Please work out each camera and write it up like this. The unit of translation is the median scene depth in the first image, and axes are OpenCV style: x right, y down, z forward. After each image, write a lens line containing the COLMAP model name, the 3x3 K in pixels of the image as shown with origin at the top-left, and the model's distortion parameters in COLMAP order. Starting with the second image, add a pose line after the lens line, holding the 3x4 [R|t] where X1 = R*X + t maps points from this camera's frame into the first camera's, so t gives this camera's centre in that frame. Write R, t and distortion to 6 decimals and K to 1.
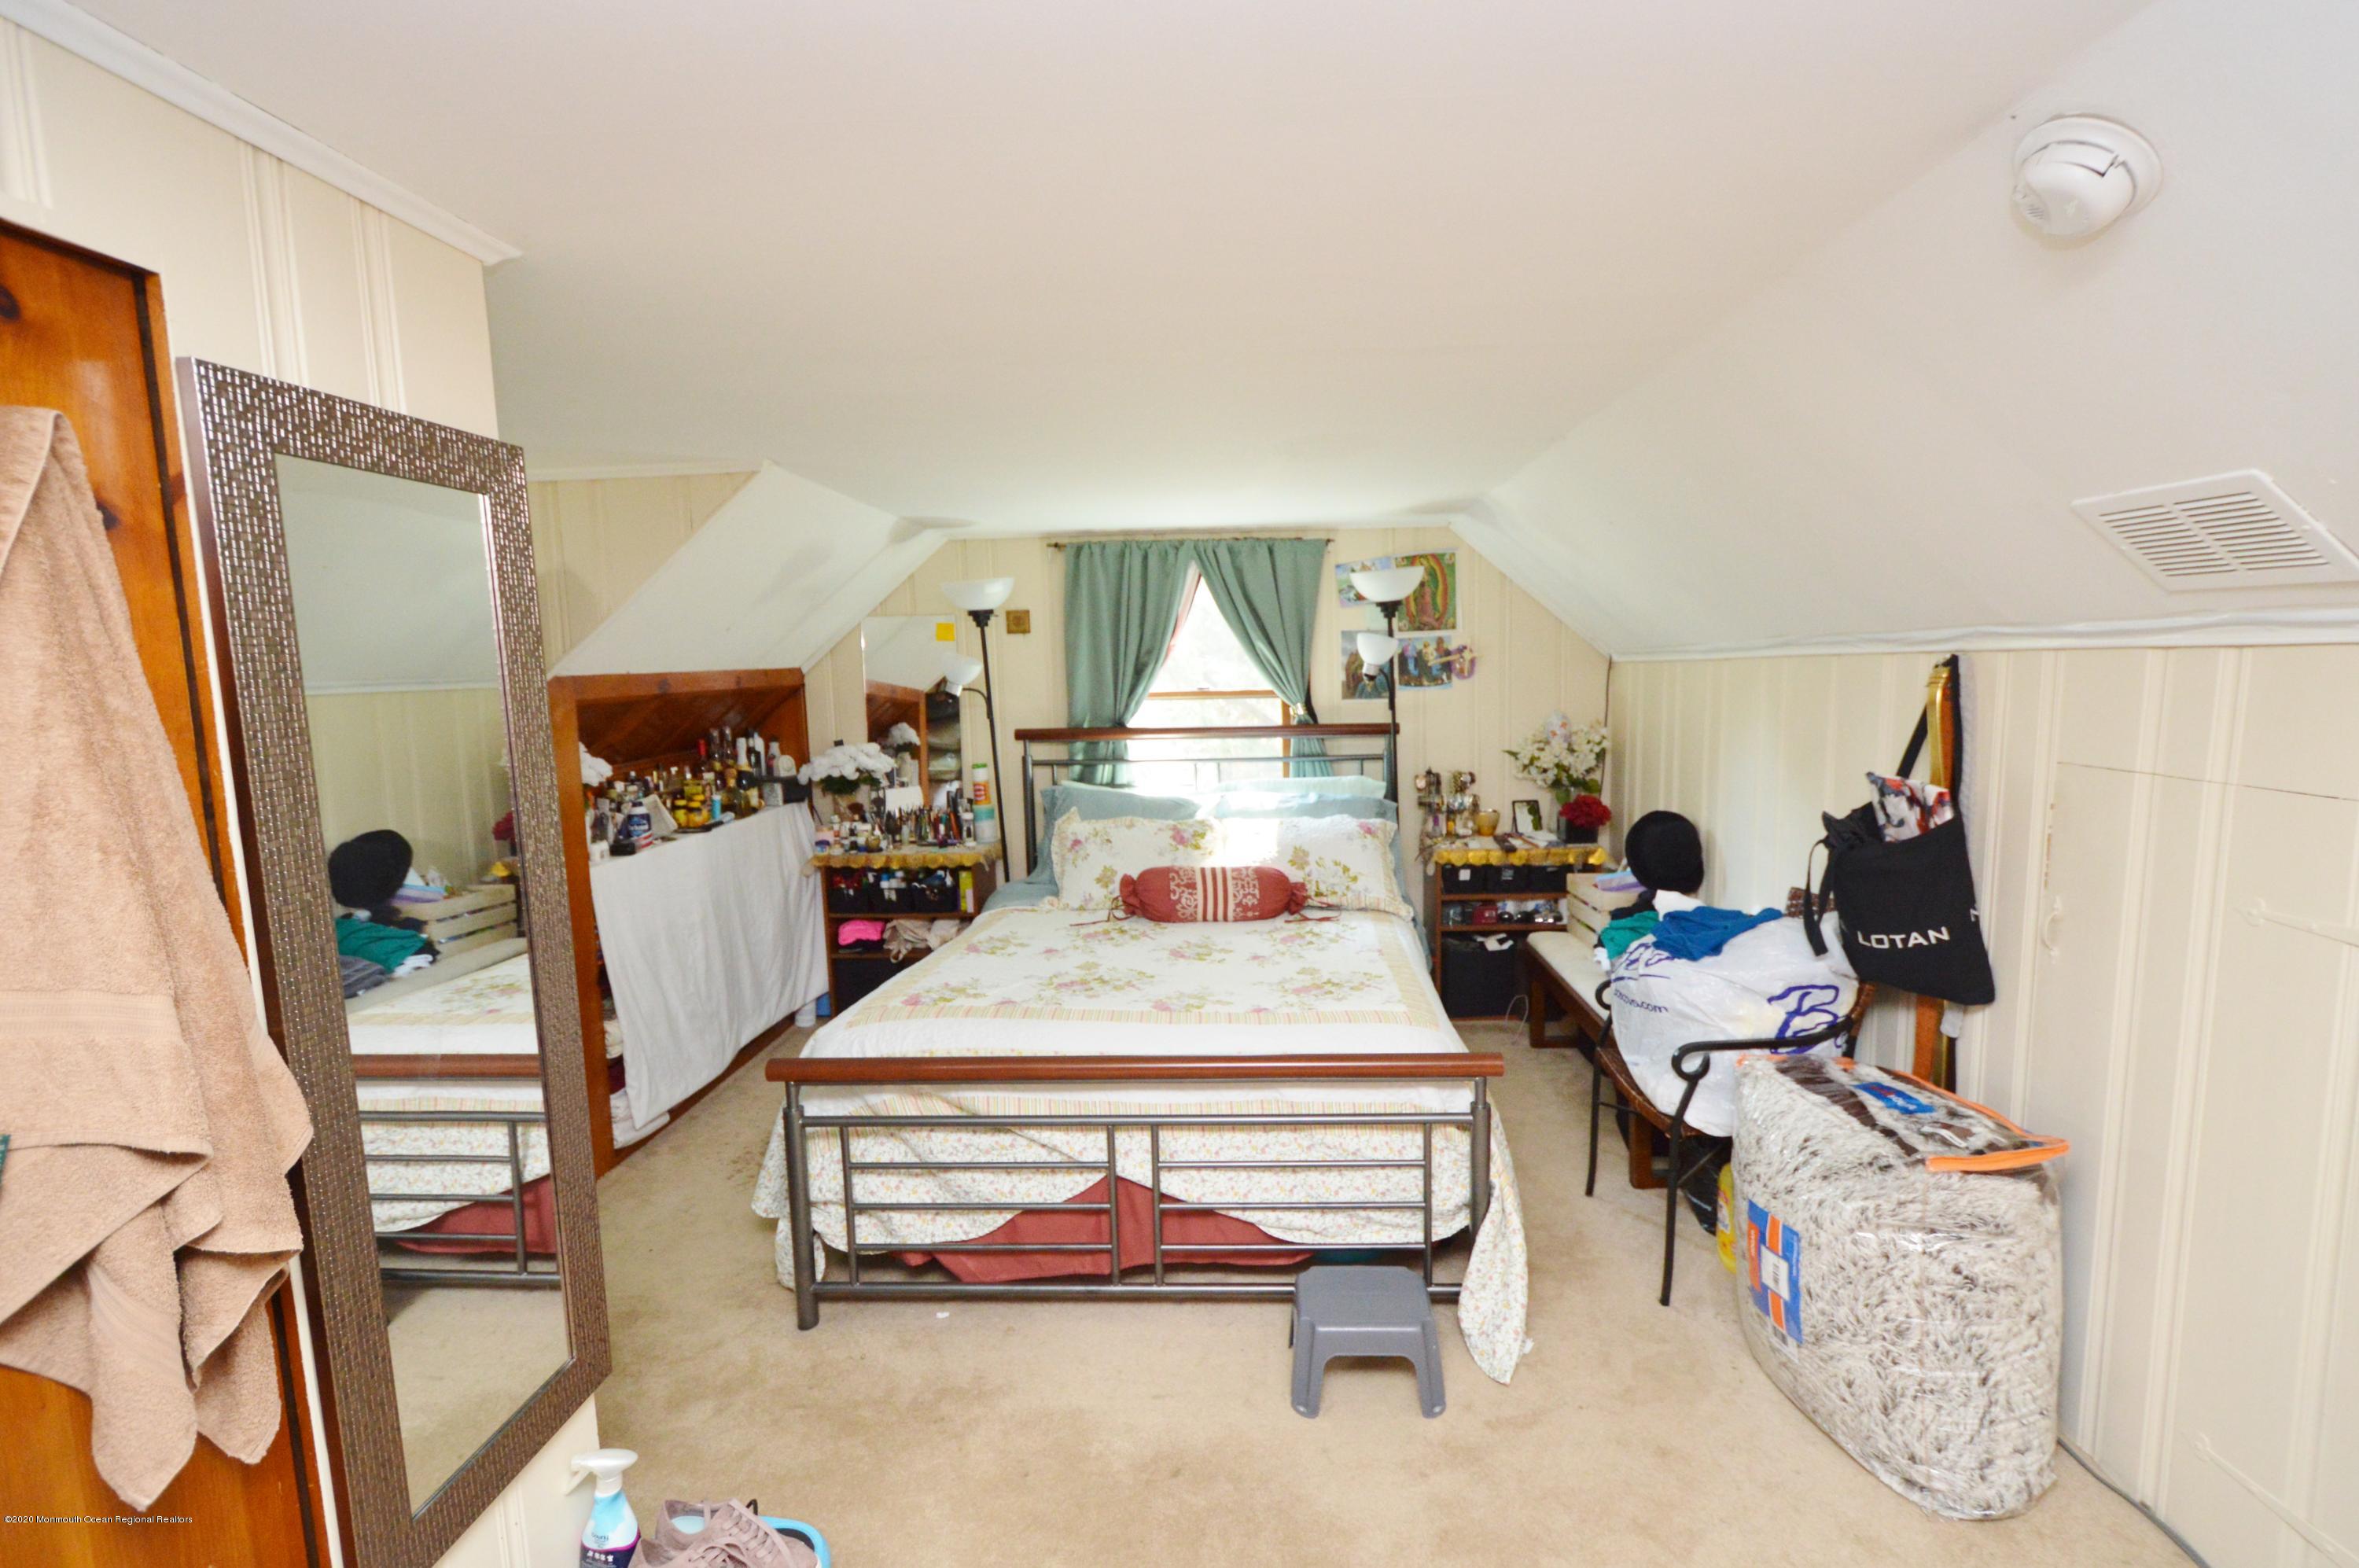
lens RADIAL K [[1060.1, 0, 1195.8], [0, 1060.1, 791.4], [0, 0, 1]] dist [0.011263, -0.008605]
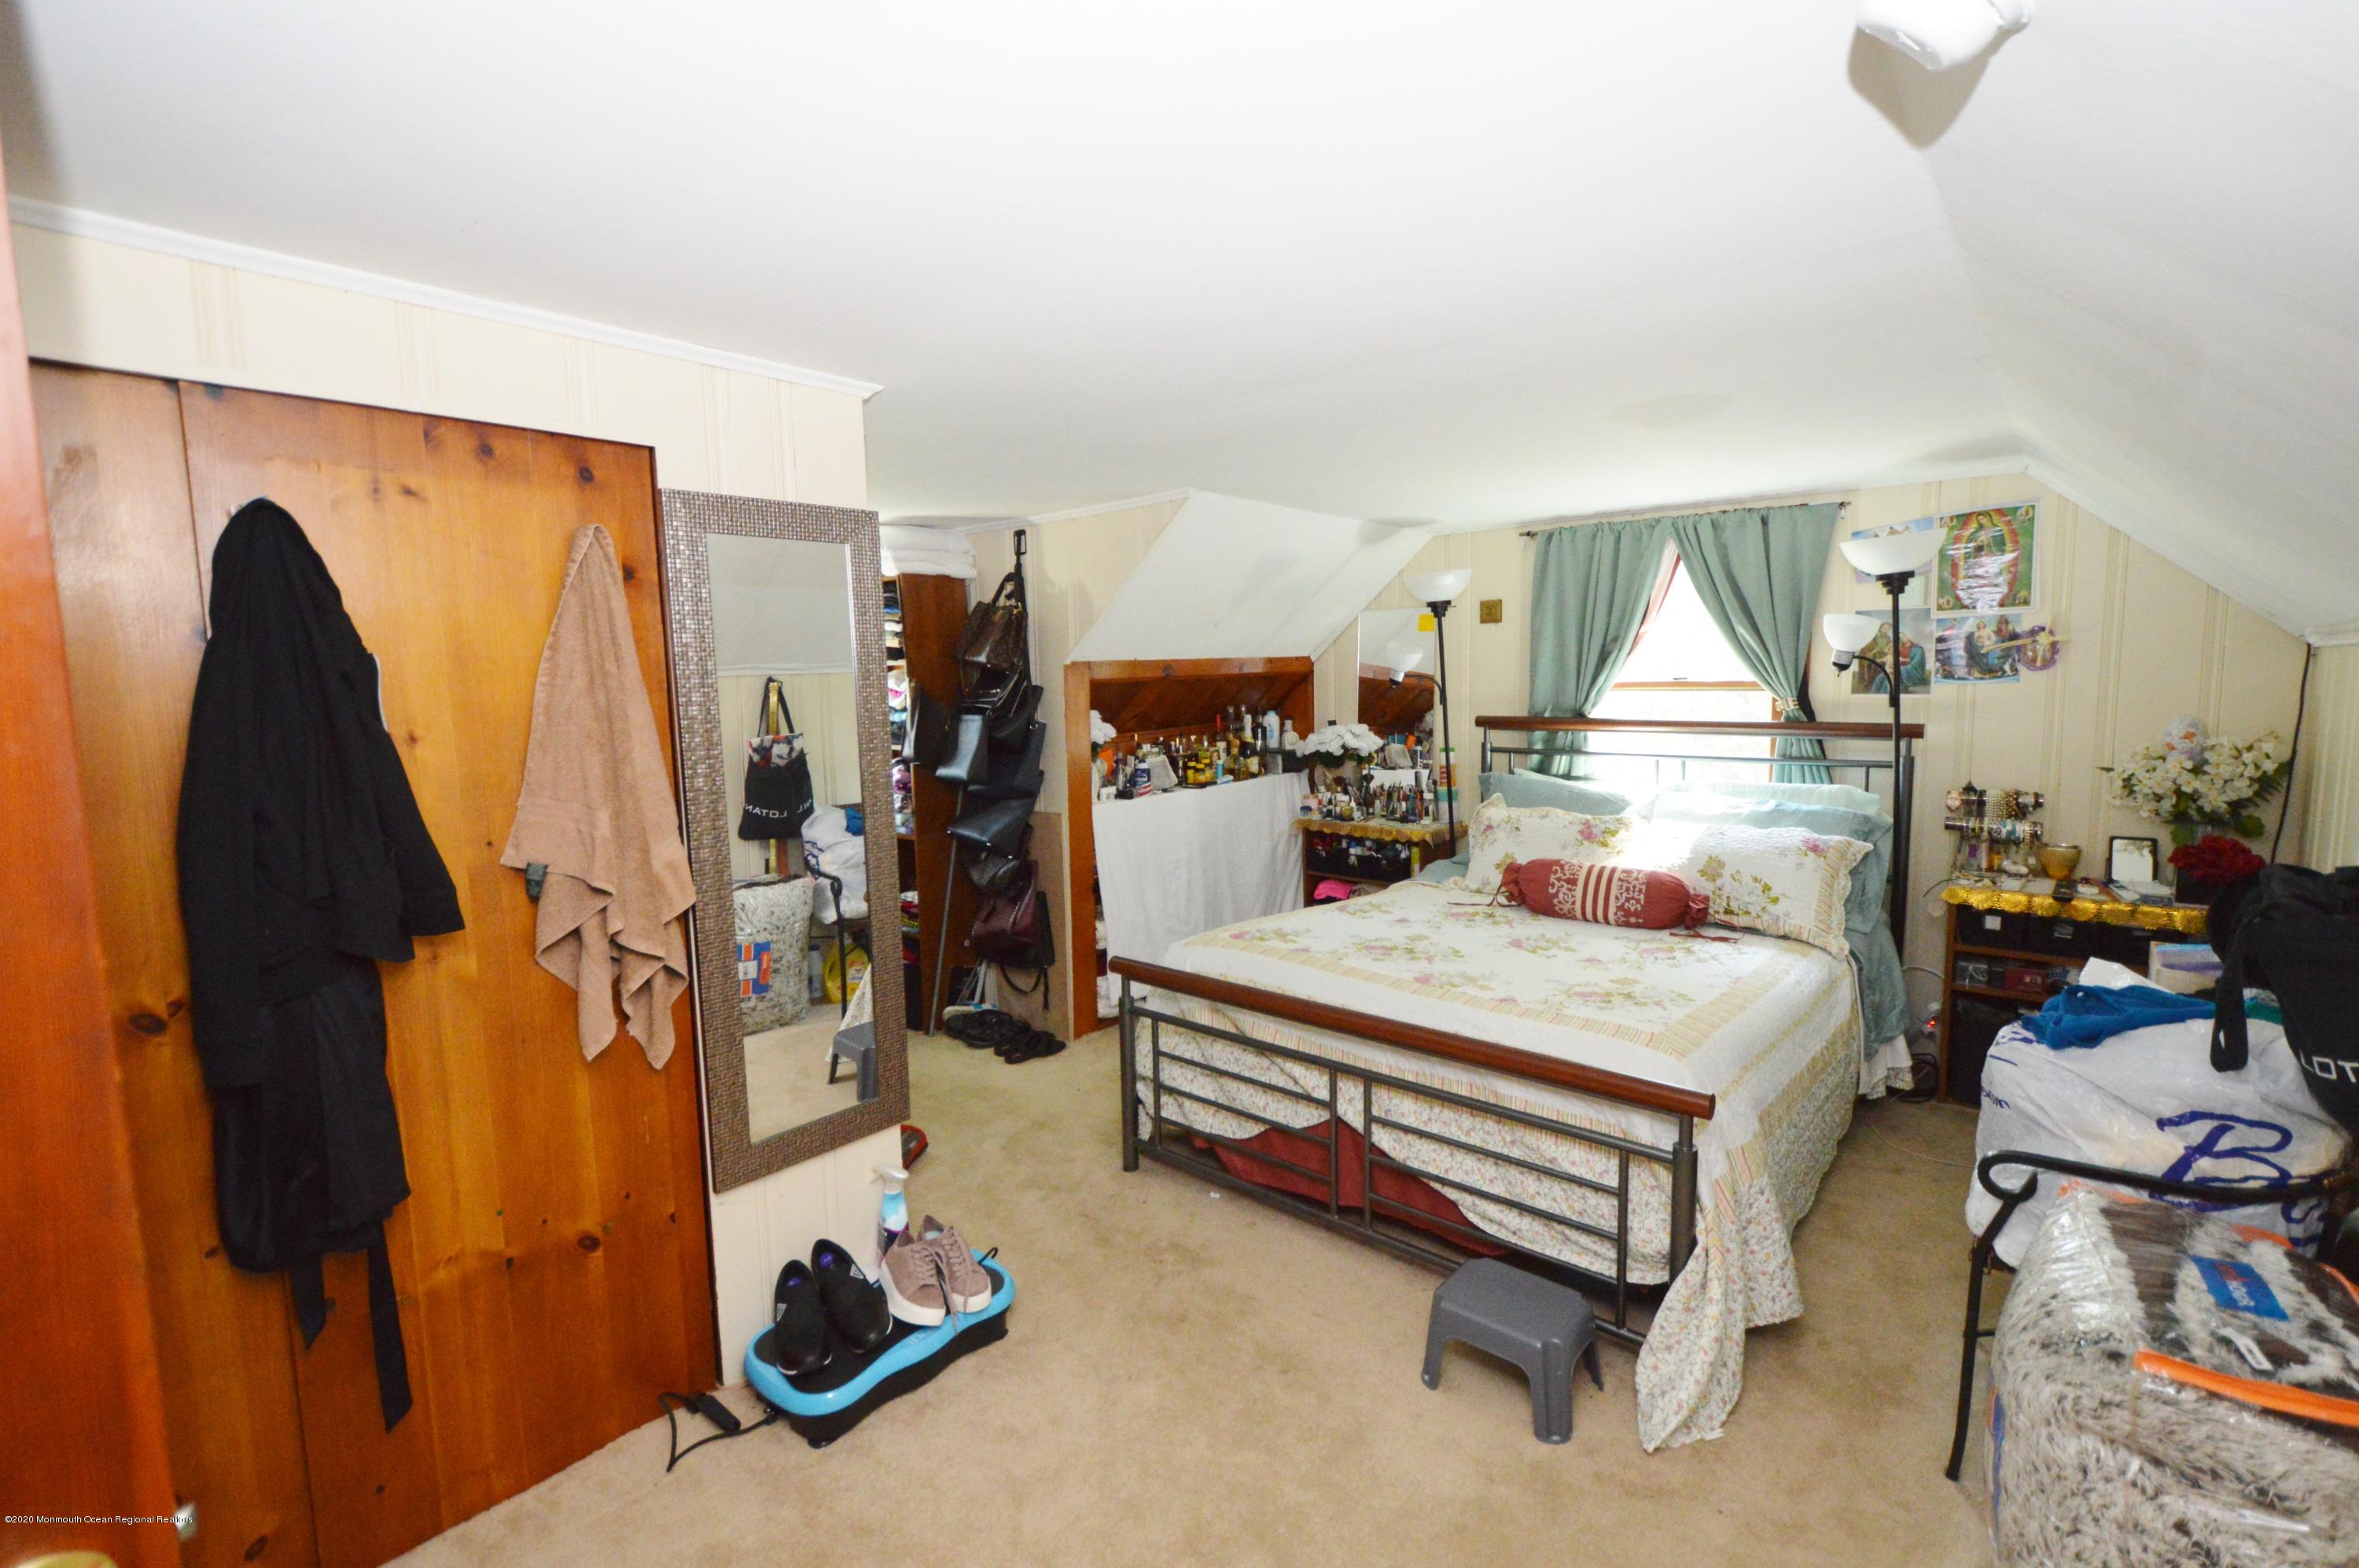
lens RADIAL K [[1060.1, 0, 1195.8], [0, 1060.1, 791.4], [0, 0, 1]] dist [0.011263, -0.008605]
pose [[0.777985, 0.079410, -0.623245, 0.317253], [-0.075205, 0.996618, 0.033107, 0.001126], [0.623766, 0.021114, 0.781326, 0.031089]]
